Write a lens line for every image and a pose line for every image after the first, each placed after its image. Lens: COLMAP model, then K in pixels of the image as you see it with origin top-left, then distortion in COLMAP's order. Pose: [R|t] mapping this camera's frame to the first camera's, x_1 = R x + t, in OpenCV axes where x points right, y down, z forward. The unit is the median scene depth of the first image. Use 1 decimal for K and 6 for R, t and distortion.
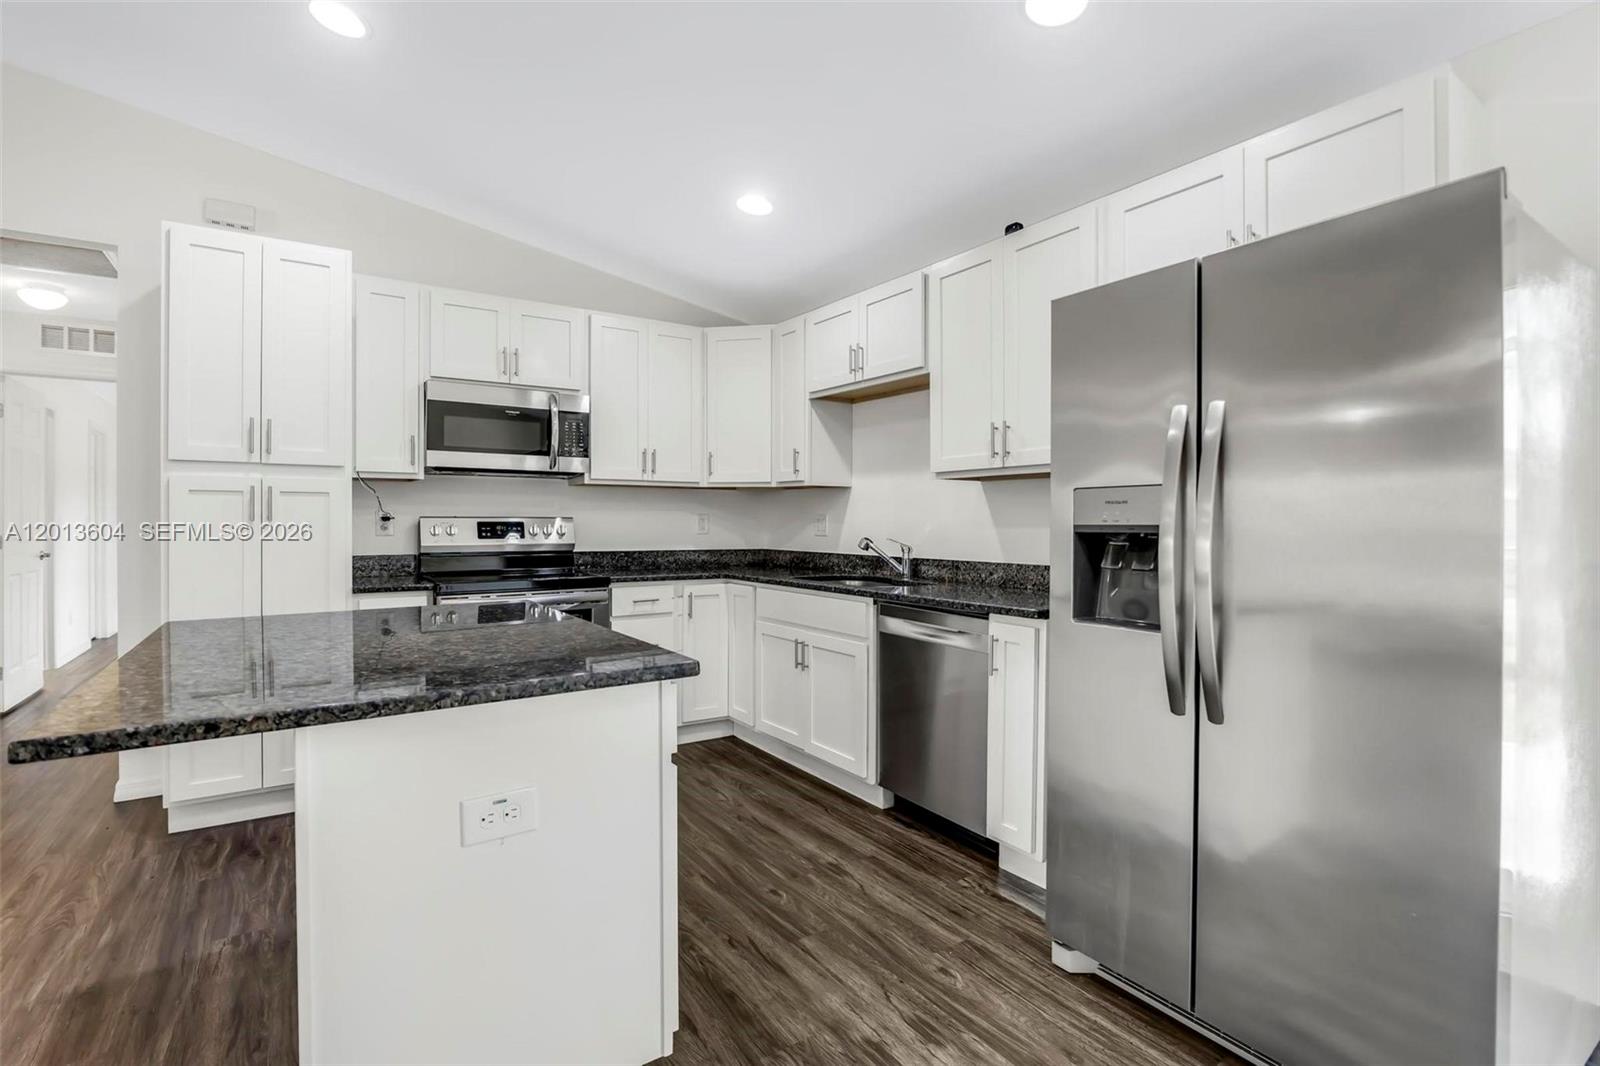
lens RADIAL K [[747.2, 0, 838.6], [0, 747.2, 523.7], [0, 0, 1]] dist [-0.020044, 0.000669]
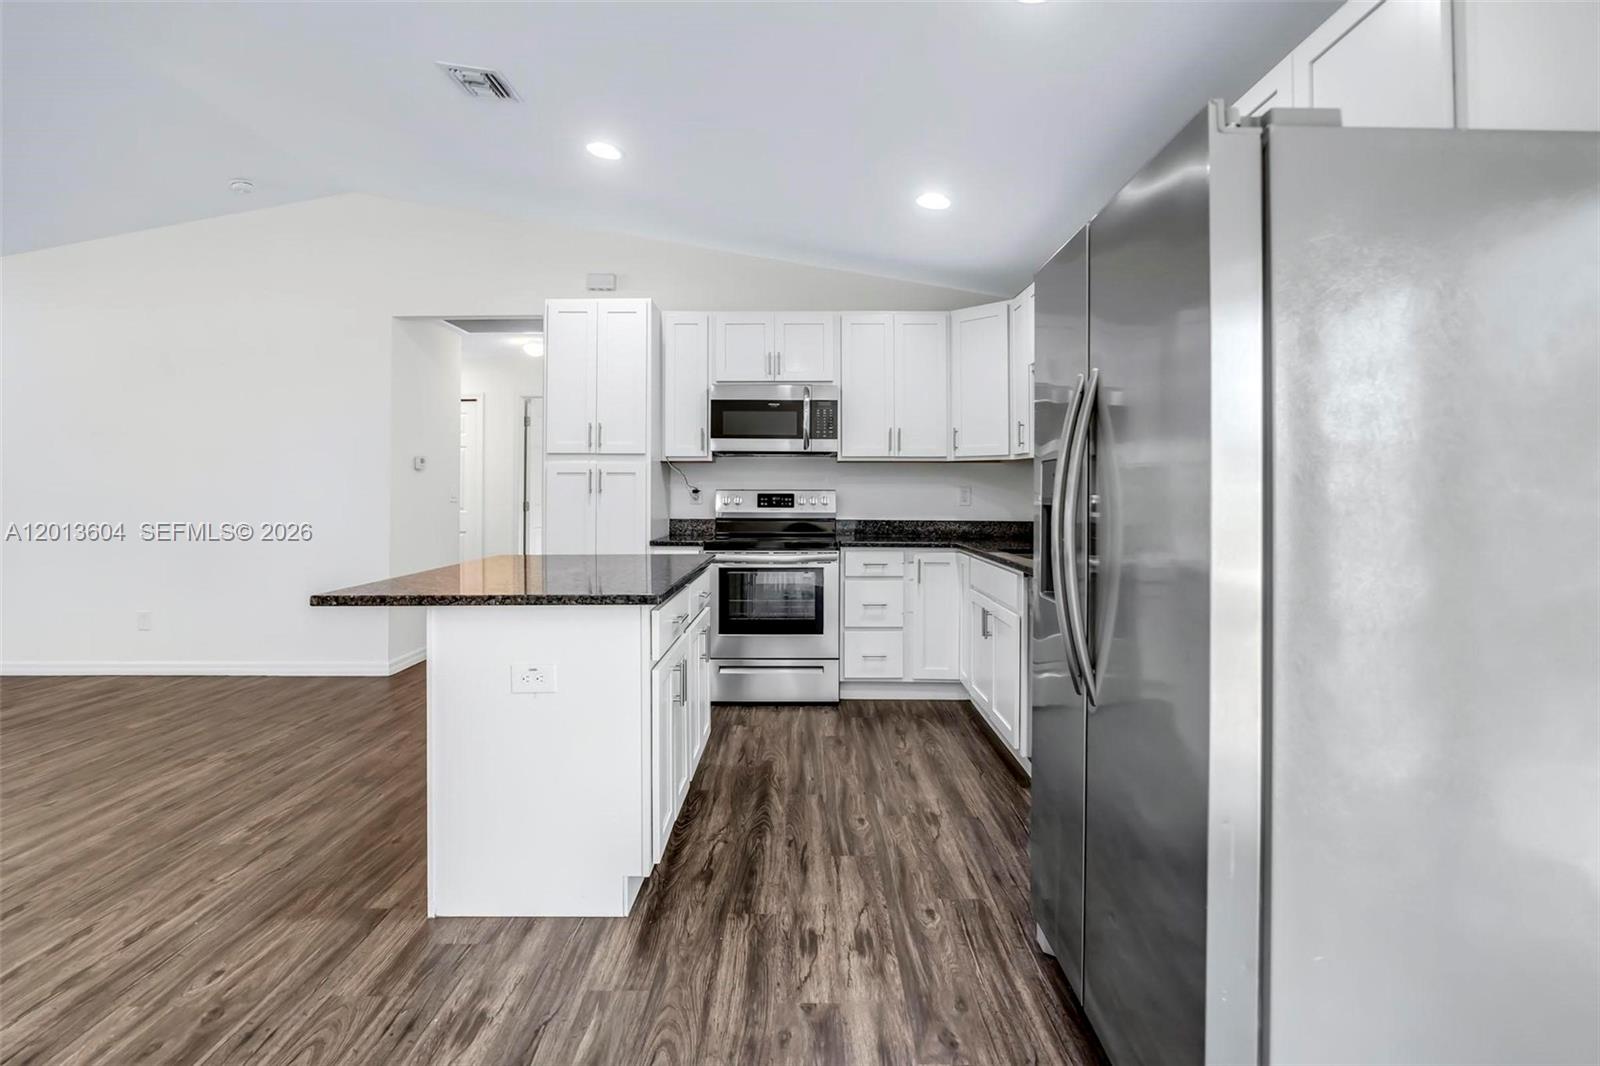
lens RADIAL K [[789.1, 0, 838.7], [0, 789.1, 483.2], [0, 0, 1]] dist [-0.018154, 0.000878]
pose [[0.827742, -0.007131, -0.561063, 0.385943], [-0.001588, 0.999885, -0.015052, -0.000797], [0.561106, 0.013350, 0.827636, -0.013730]]
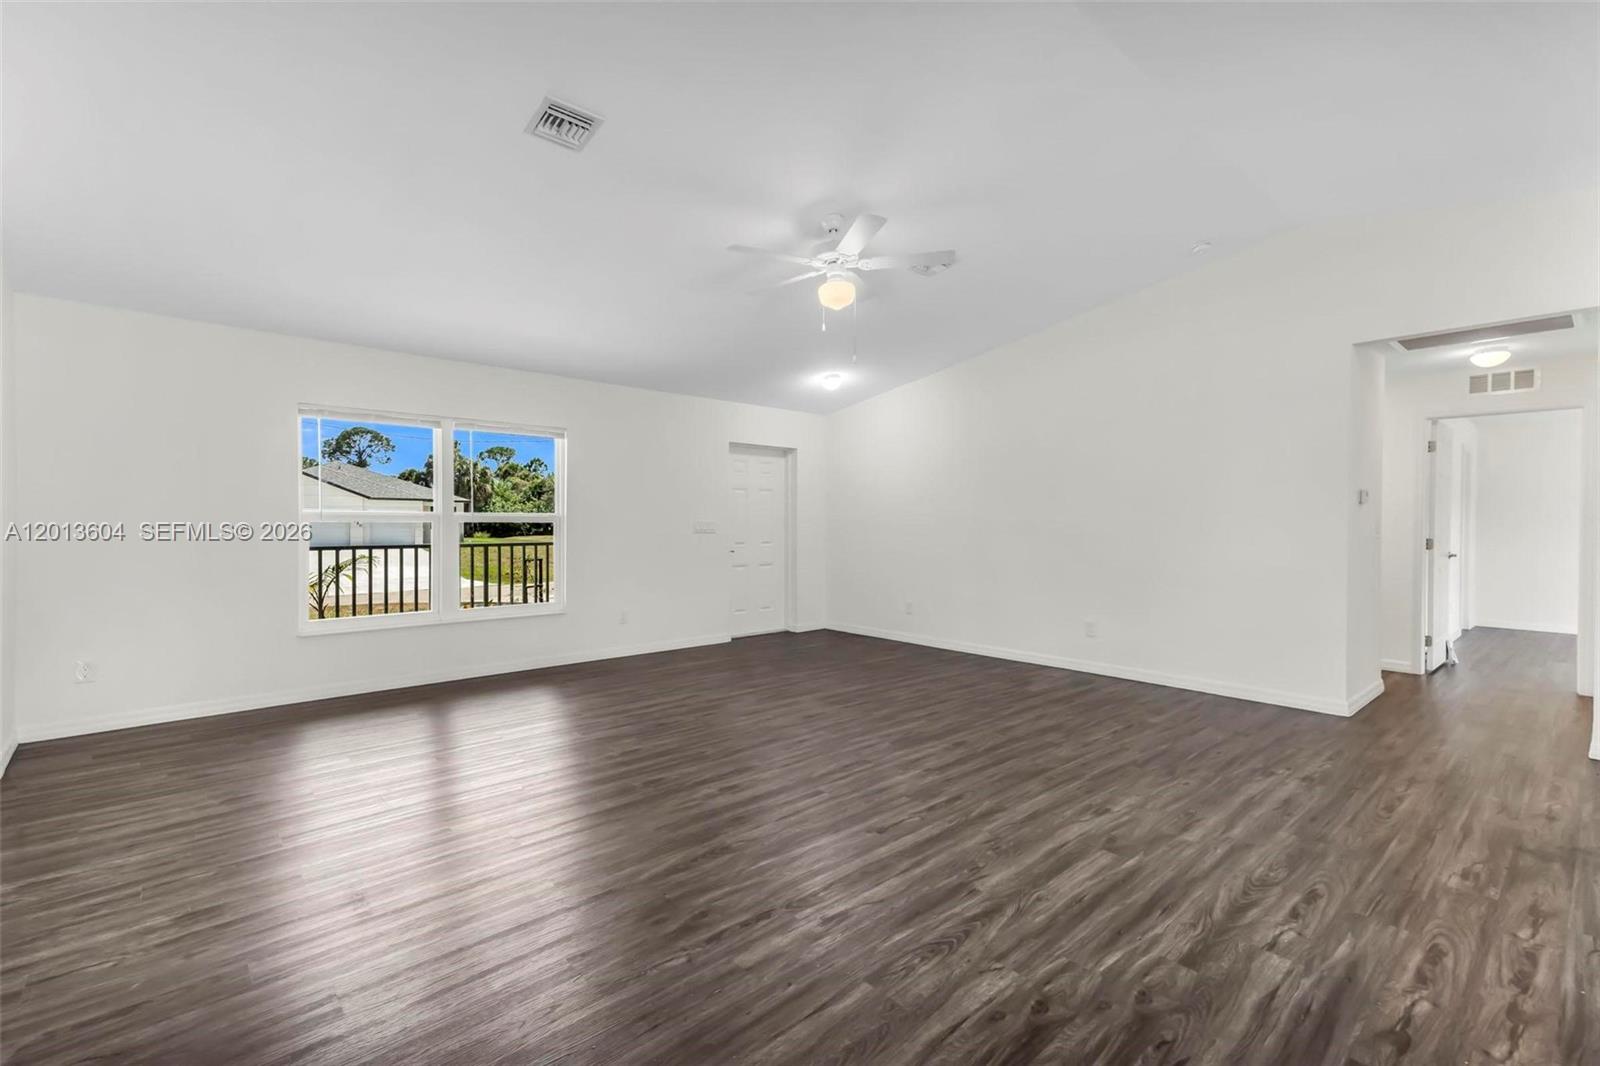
lens RADIAL K [[735.5, 0, 769.0], [0, 735.5, 526.7], [0, 0, 1]] dist [0.045008, -0.000414]
pose [[0.115840, 0.006062, -0.993249, 0.119987], [-0.012408, 0.999912, 0.004656, 0.001115], [0.993190, 0.011785, 0.115905, -0.445324]]
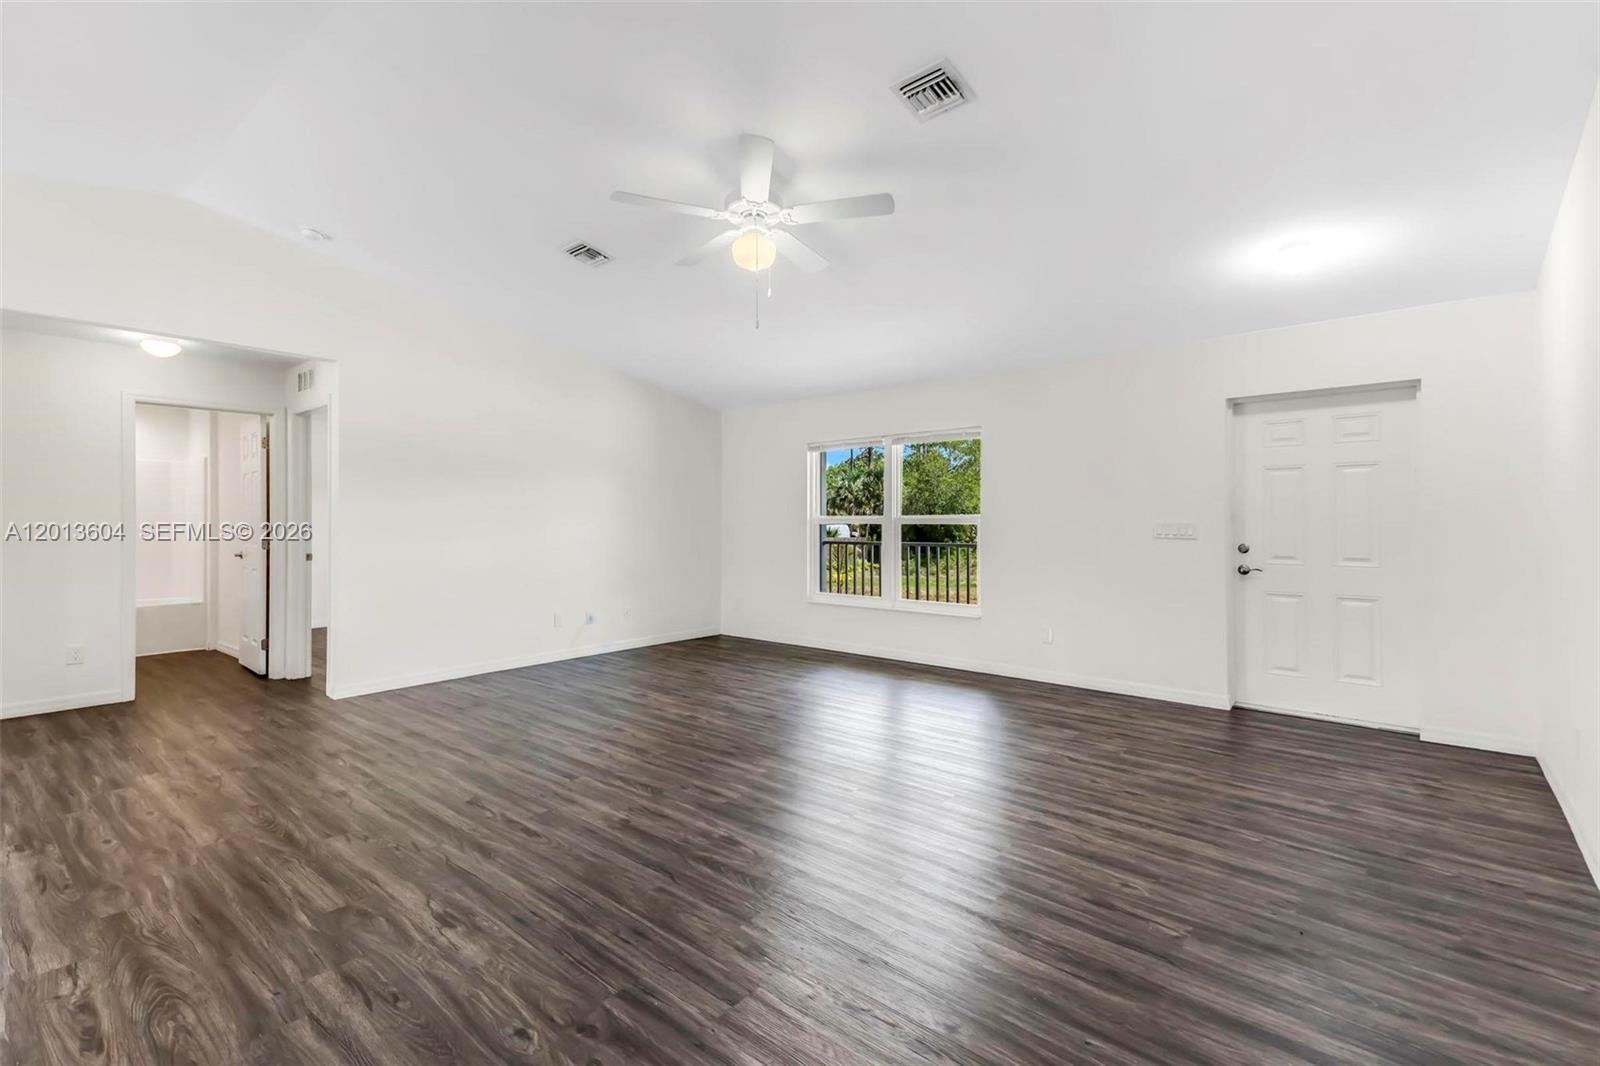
lens RADIAL K [[714.7, 0, 801.5], [0, 714.7, 521.8], [0, 0, 1]] dist [0.052462, -0.012175]
pose [[-0.969084, -0.001100, -0.246730, -0.829186], [-0.002735, 0.999977, 0.006283, -0.009183], [0.246717, 0.006764, -0.969064, 0.708933]]
